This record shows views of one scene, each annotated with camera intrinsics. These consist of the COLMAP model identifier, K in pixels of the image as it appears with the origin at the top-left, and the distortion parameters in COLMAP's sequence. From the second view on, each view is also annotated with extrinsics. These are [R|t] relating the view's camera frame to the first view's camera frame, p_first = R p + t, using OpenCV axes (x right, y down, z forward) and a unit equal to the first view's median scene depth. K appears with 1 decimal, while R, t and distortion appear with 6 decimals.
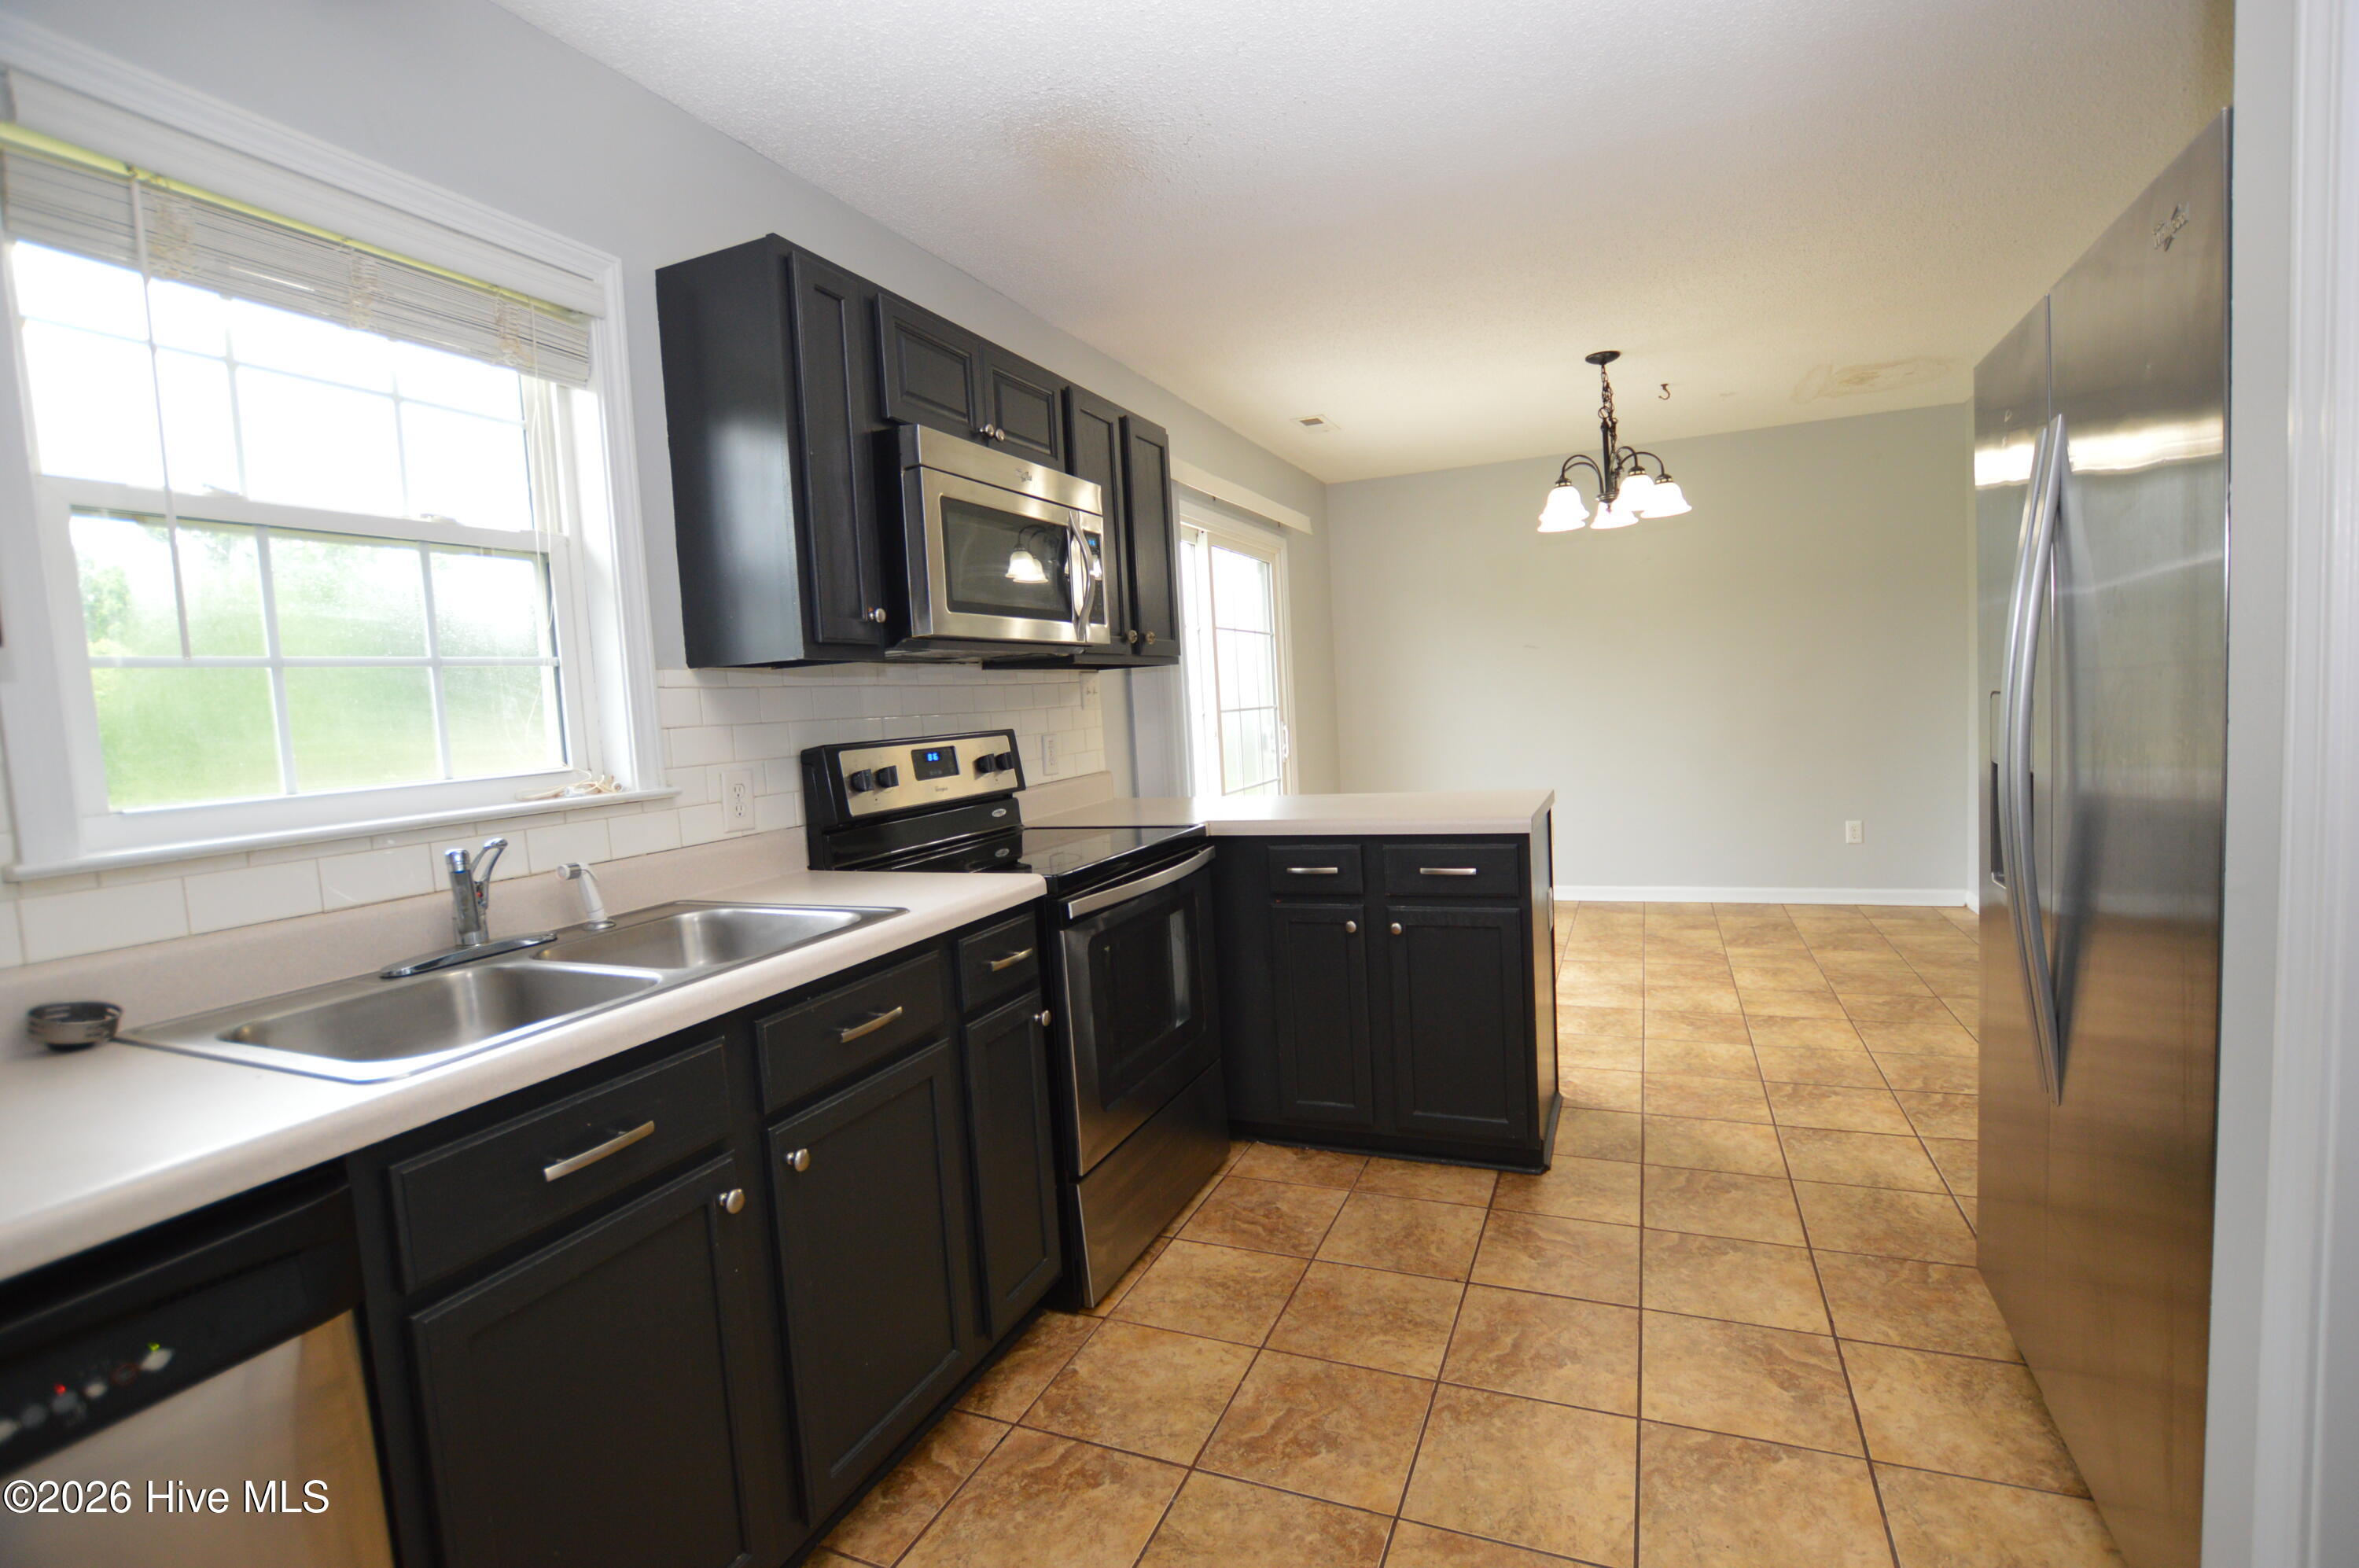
lens RADIAL K [[1056.5, 0, 1193.6], [0, 1056.5, 773.5], [0, 0, 1]] dist [-0.031977, 0.000190]
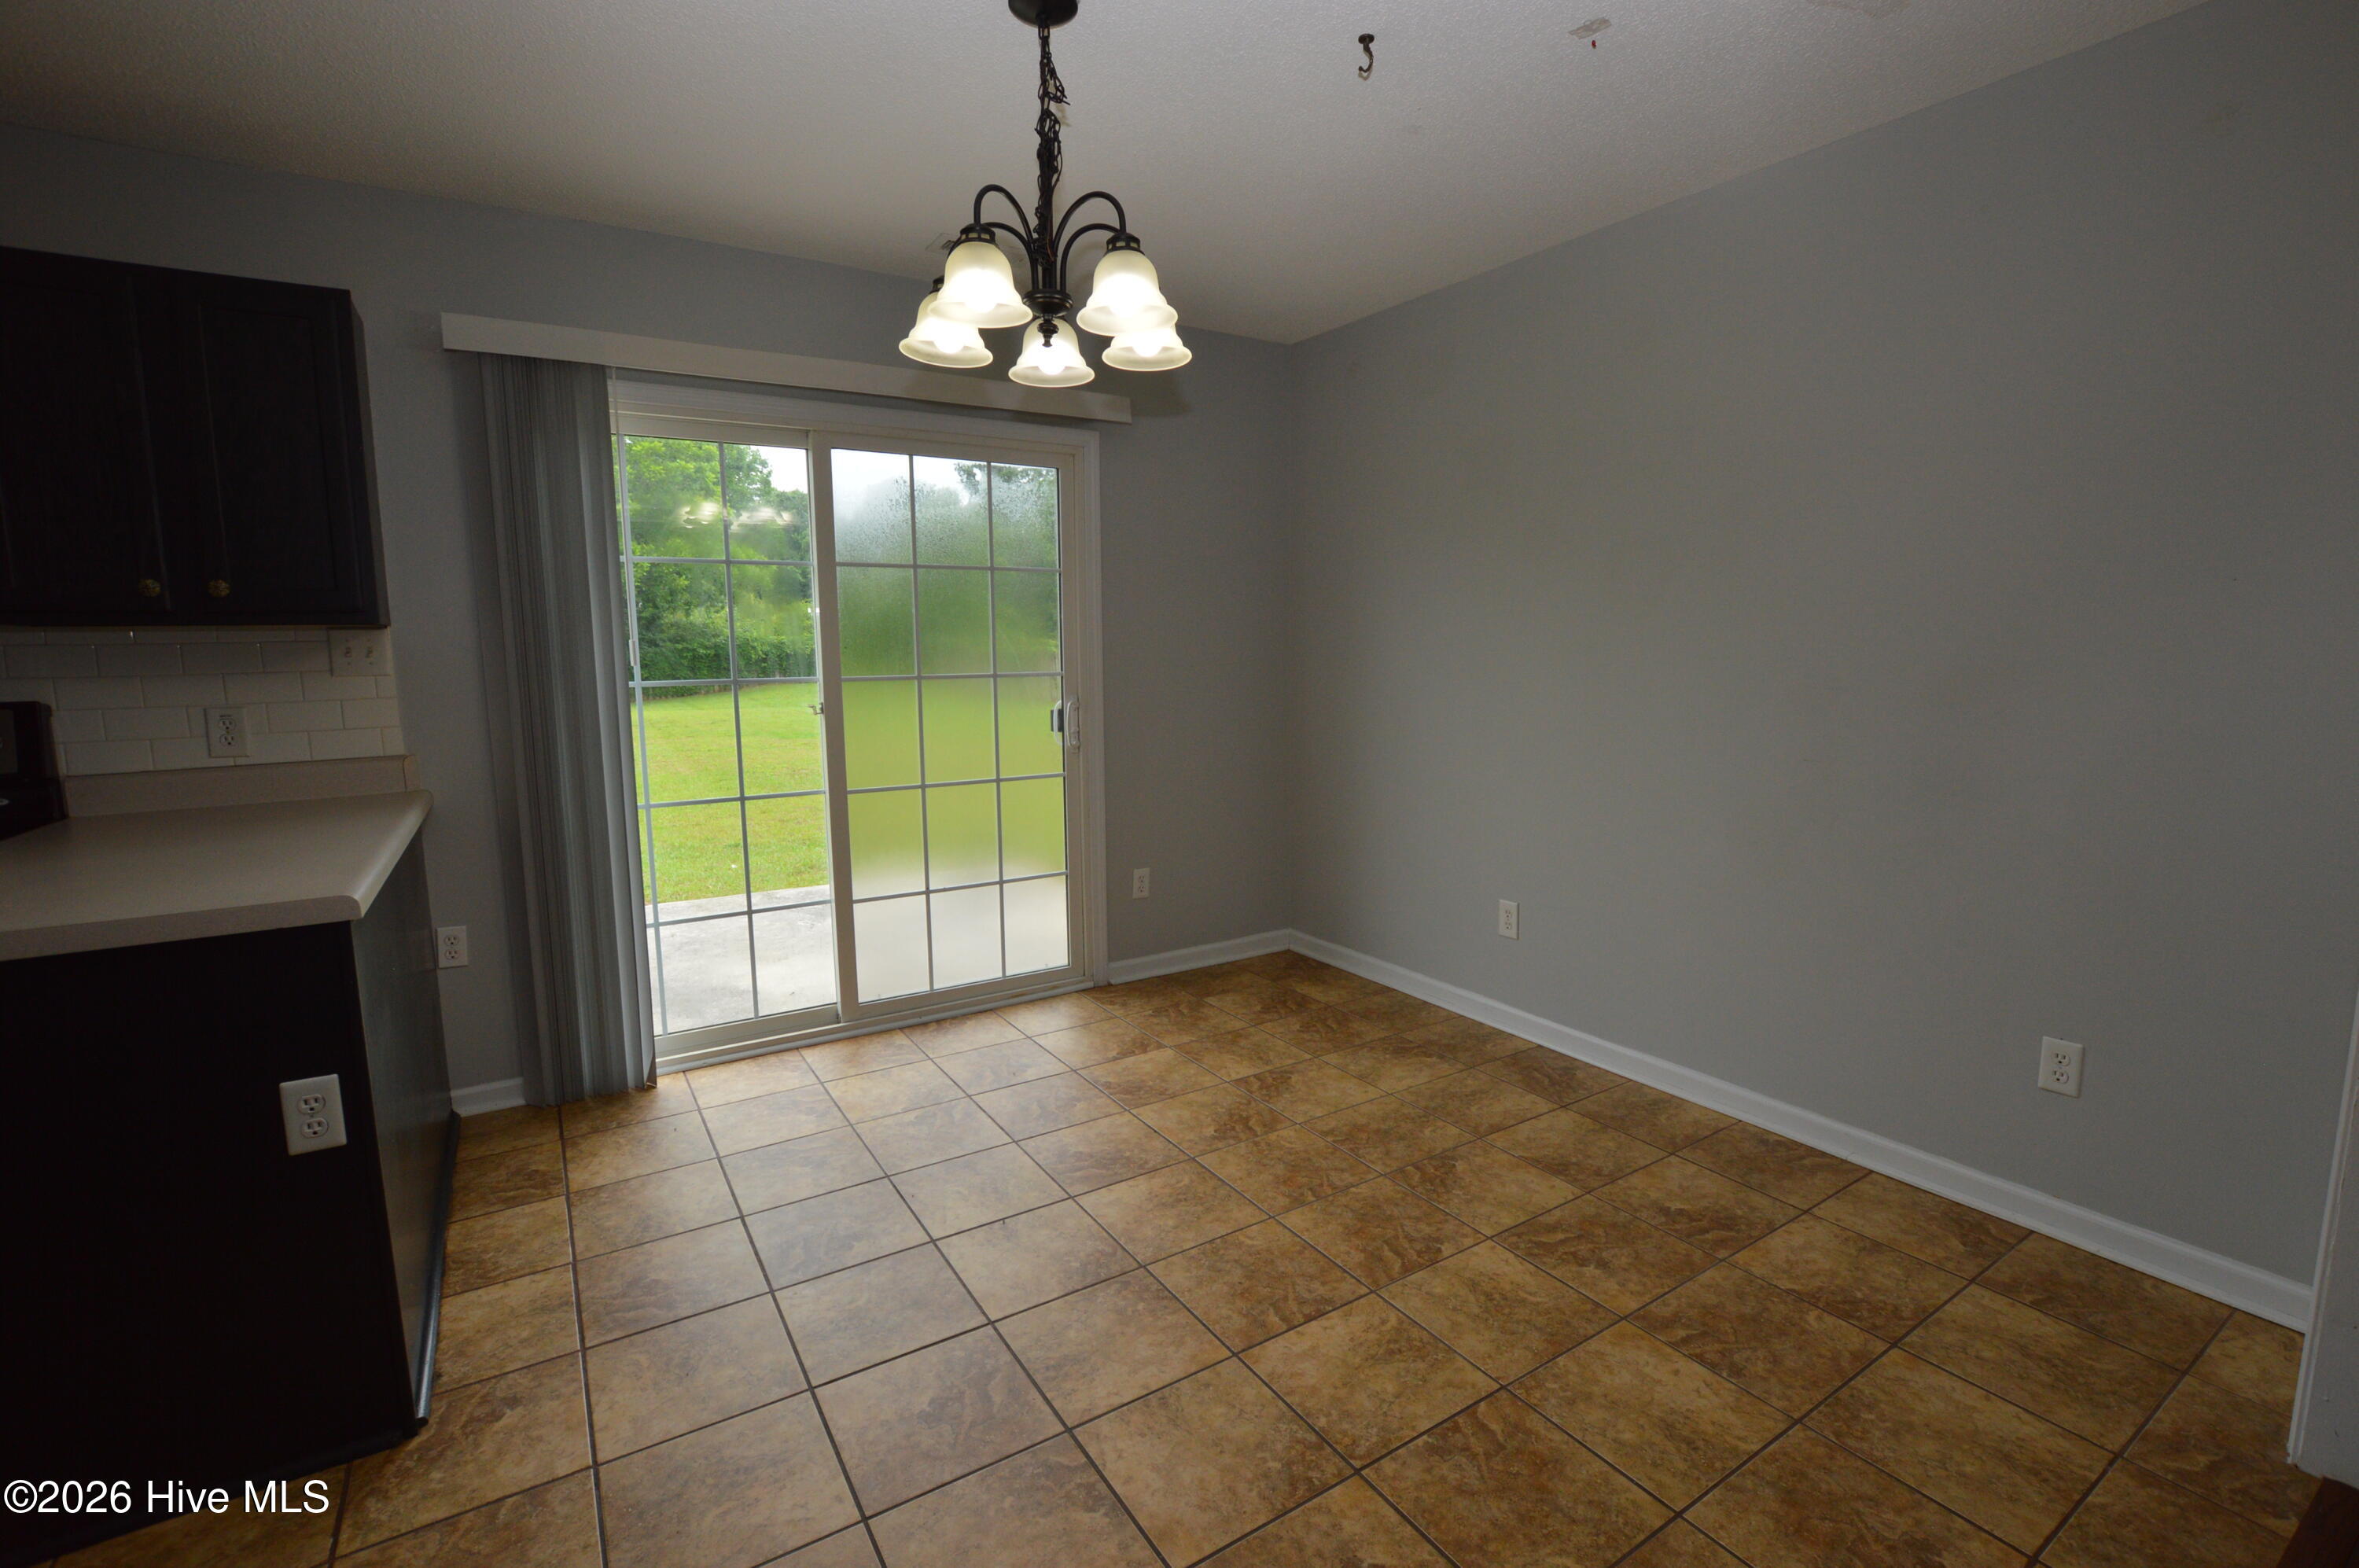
lens RADIAL K [[1056.5, 0, 1183.1], [0, 1056.5, 778.6], [0, 0, 1]] dist [-0.031977, 0.000190]
pose [[0.831891, 0.128285, -0.539908, 0.735823], [-0.081392, 0.990598, 0.109964, -0.104879], [0.548938, -0.047534, 0.834510, 0.616383]]
